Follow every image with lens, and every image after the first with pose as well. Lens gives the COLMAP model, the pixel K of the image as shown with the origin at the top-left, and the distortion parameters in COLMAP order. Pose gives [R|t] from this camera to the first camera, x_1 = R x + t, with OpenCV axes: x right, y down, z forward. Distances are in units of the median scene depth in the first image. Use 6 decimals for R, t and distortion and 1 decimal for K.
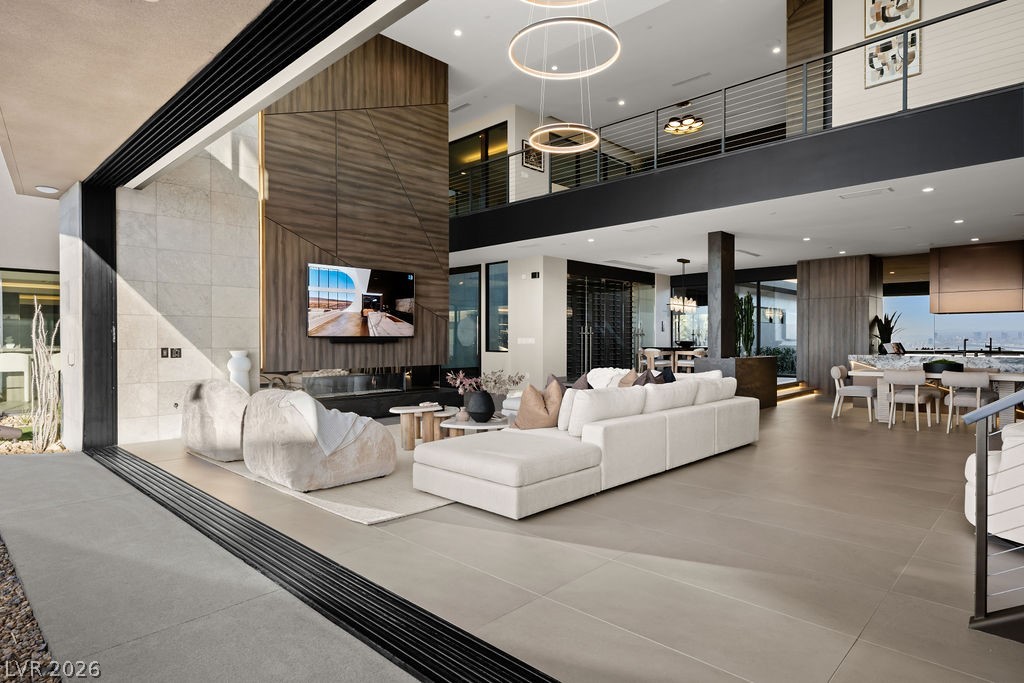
lens RADIAL K [[569.1, 0, 515.2], [0, 569.1, 337.2], [0, 0, 1]] dist [0.001622, 0.002698]
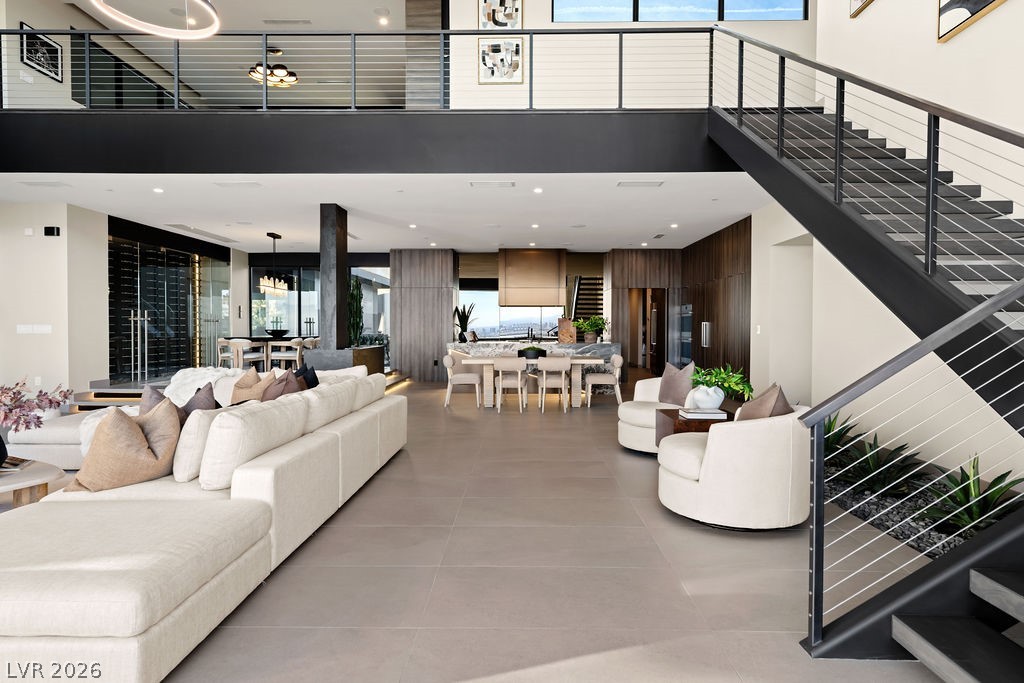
lens RADIAL K [[569.1, 0, 515.2], [0, 569.1, 337.2], [0, 0, 1]] dist [0.001622, 0.002698]
pose [[0.728115, -0.008906, 0.685398, -0.029487], [-0.005595, 0.999805, 0.018935, -0.000195], [-0.685433, -0.017622, 0.727923, 0.136978]]
